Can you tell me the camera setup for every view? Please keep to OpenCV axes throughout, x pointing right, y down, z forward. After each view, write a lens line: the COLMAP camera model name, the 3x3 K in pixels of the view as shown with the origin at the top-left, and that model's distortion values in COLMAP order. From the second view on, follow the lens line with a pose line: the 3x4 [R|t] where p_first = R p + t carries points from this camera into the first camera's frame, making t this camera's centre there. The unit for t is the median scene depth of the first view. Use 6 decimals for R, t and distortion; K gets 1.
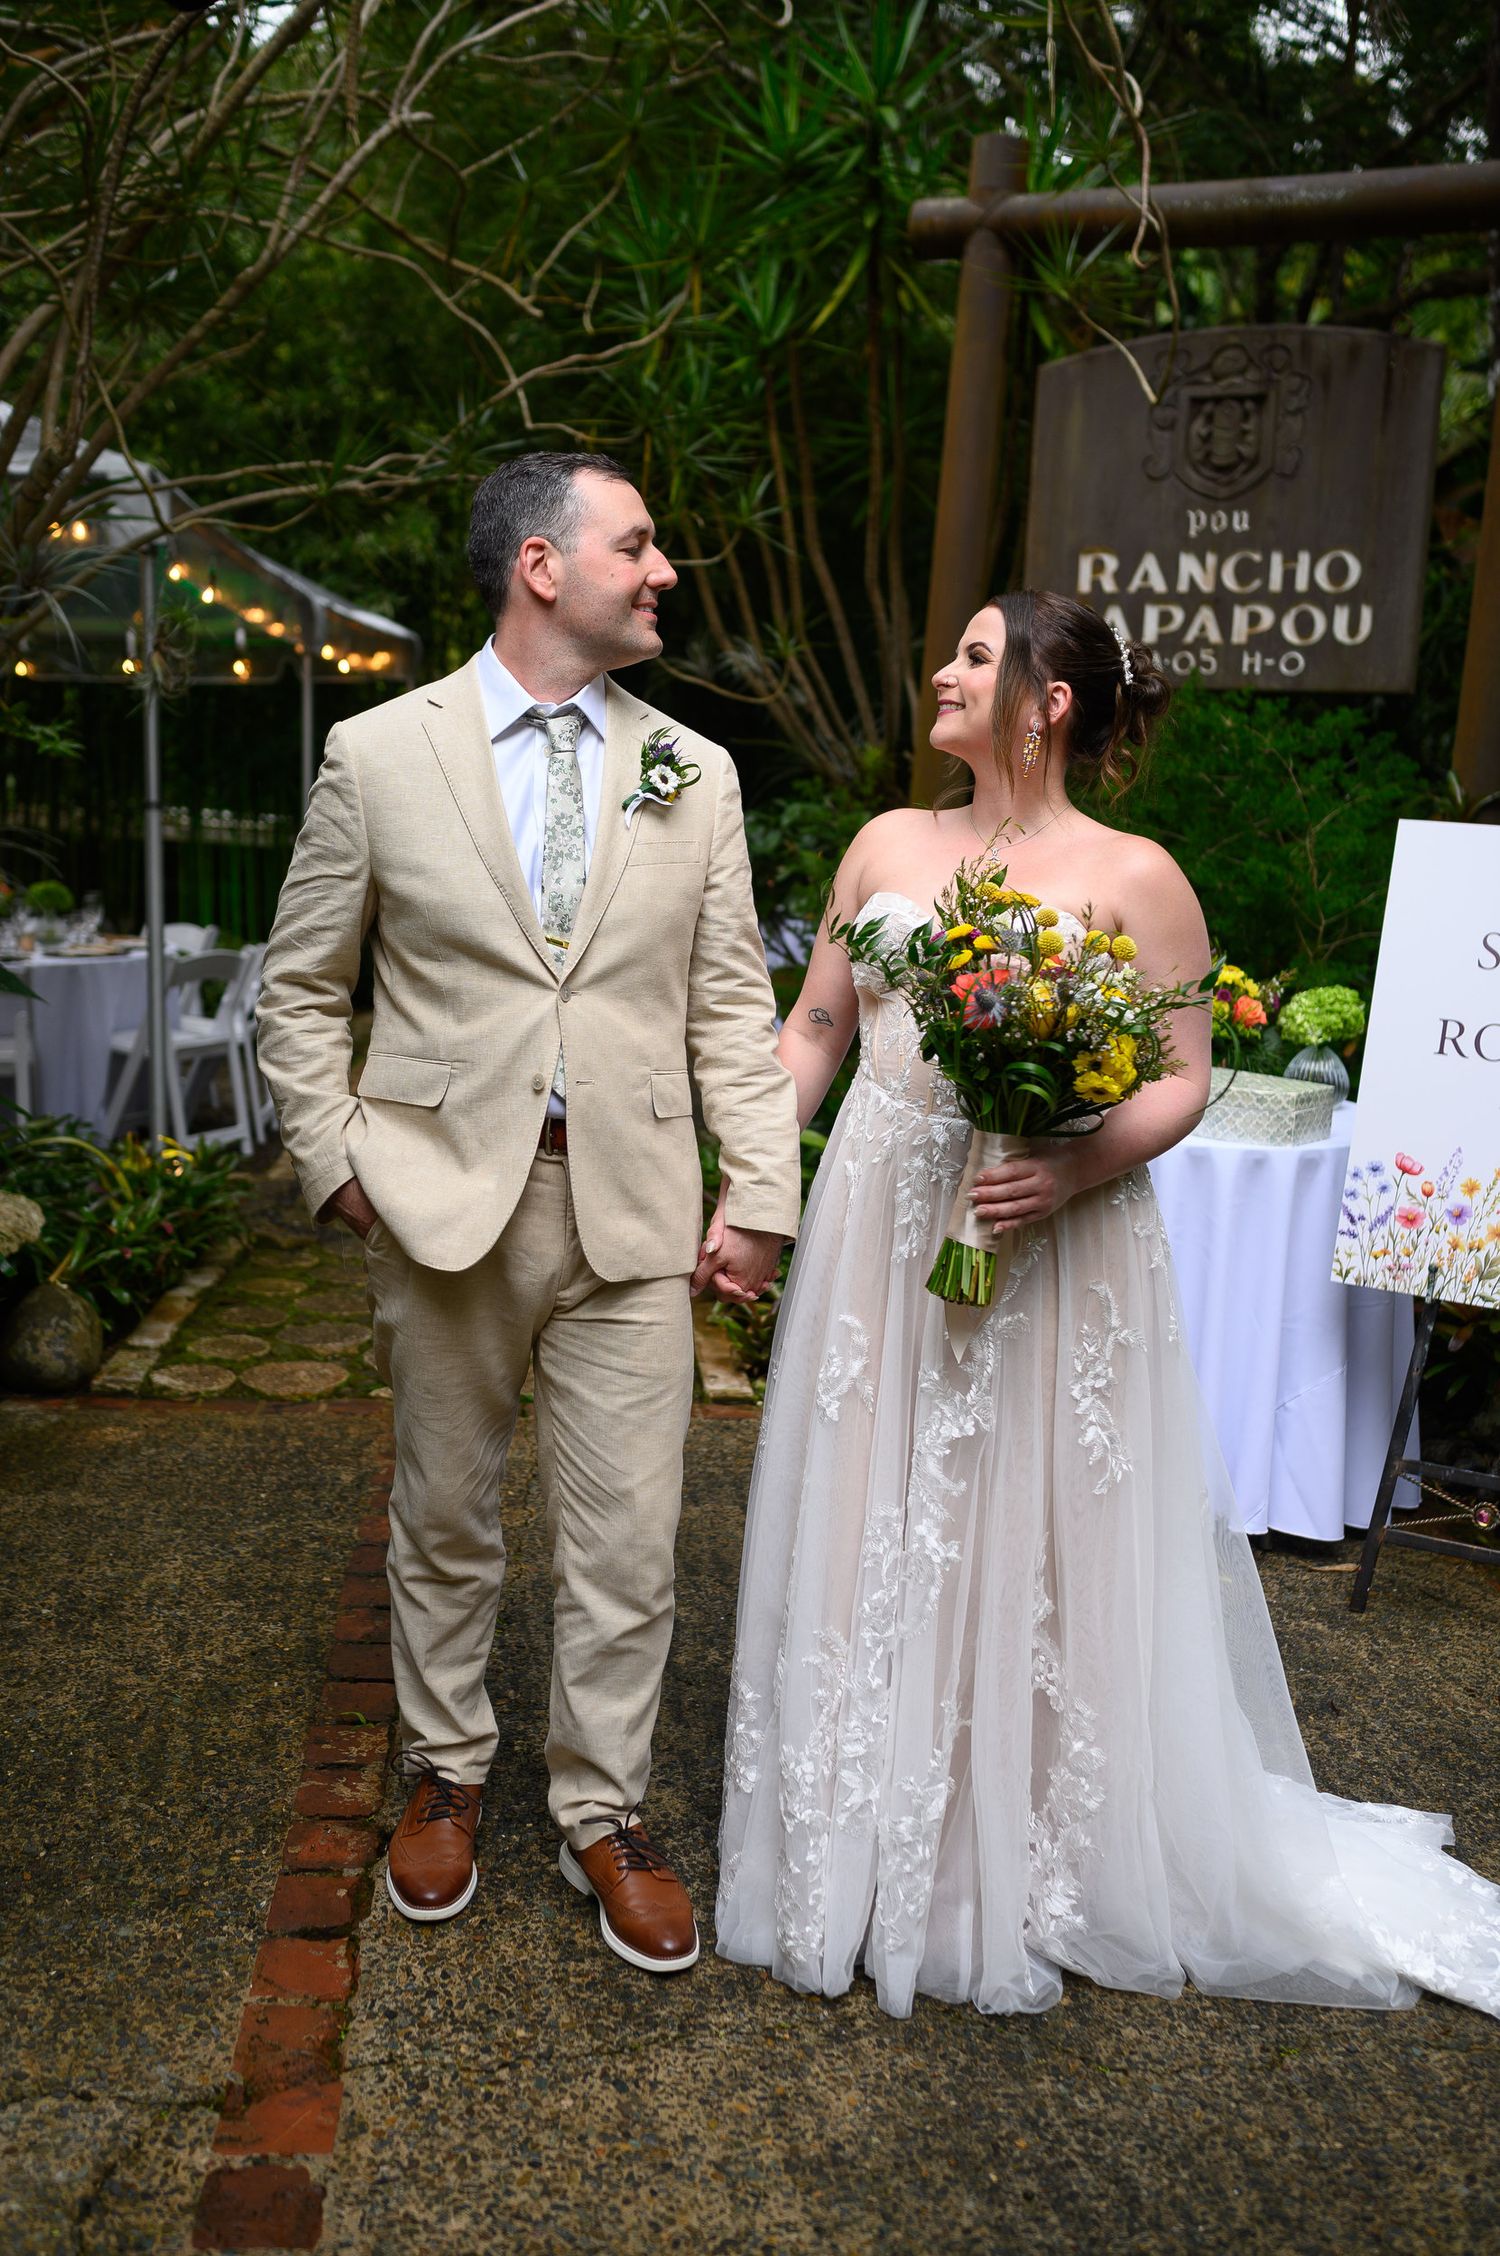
lens RADIAL K [[2139.1, 0, 754.0], [0, 2139.1, 1127.2], [0, 0, 1]] dist [0.000727, 0.000000]
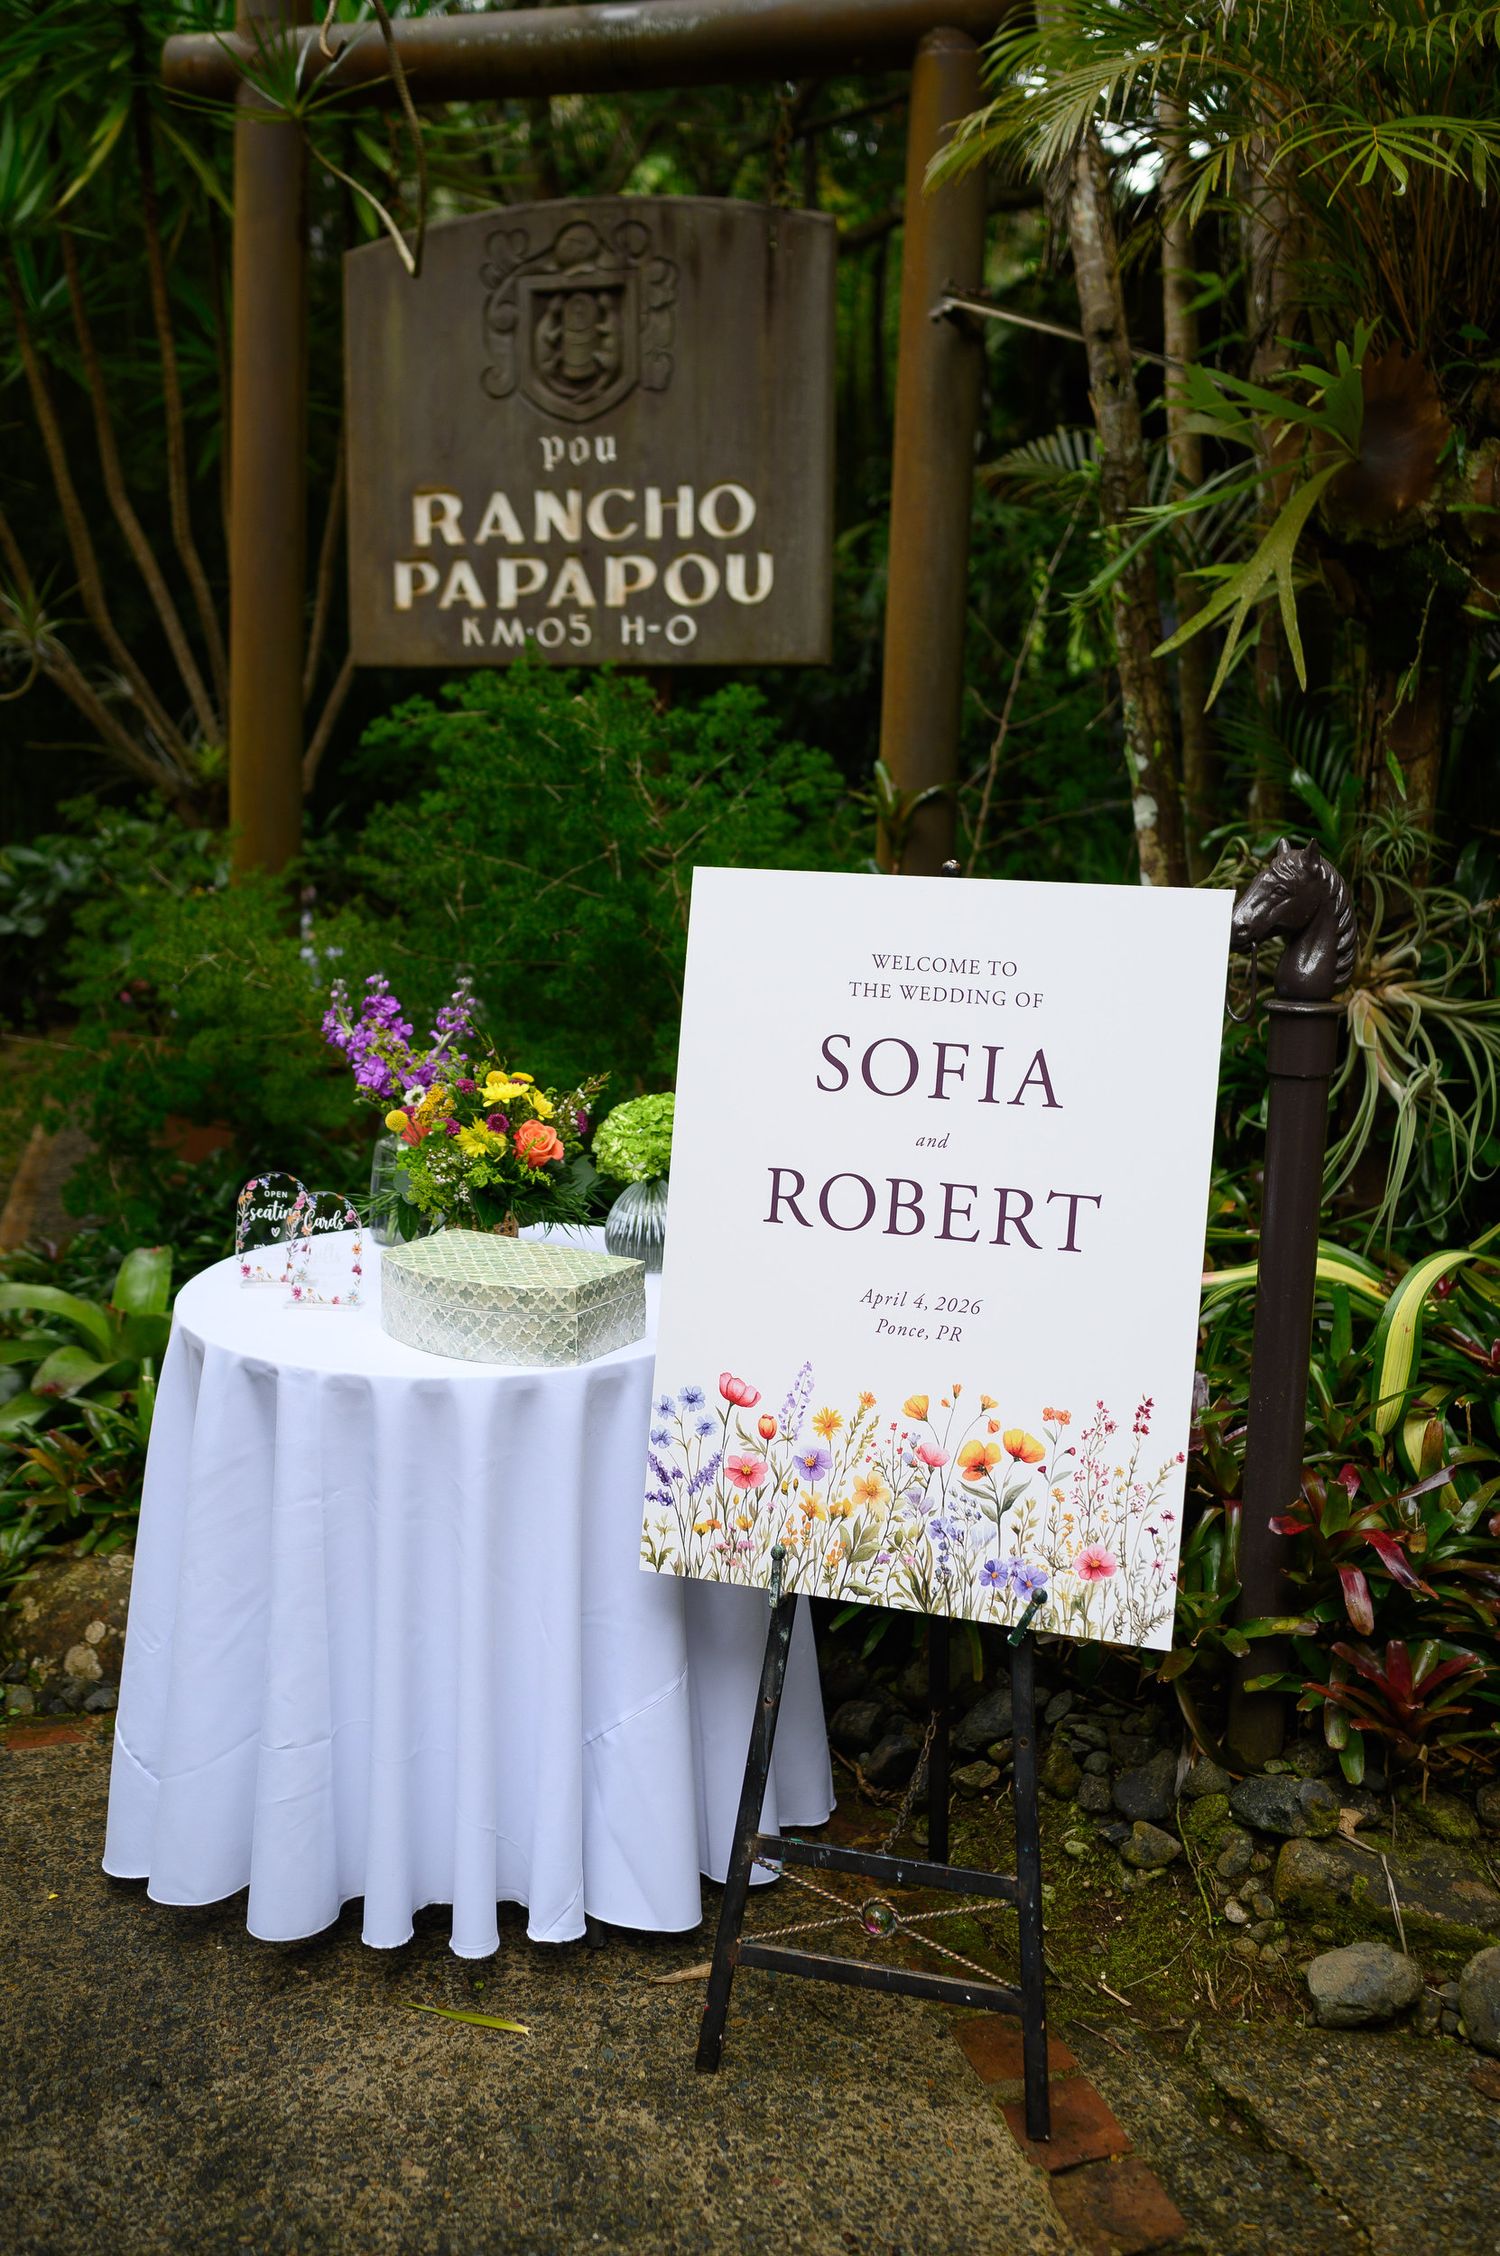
lens RADIAL K [[2139.1, 0, 745.8], [0, 2139.1, 1127.6], [0, 0, 1]] dist [0.000727, 0.000000]
pose [[0.981881, -0.066876, 0.177308, 0.124049], [0.064559, 0.997737, 0.018813, -0.047628], [-0.178165, -0.007026, 0.983976, 0.221657]]
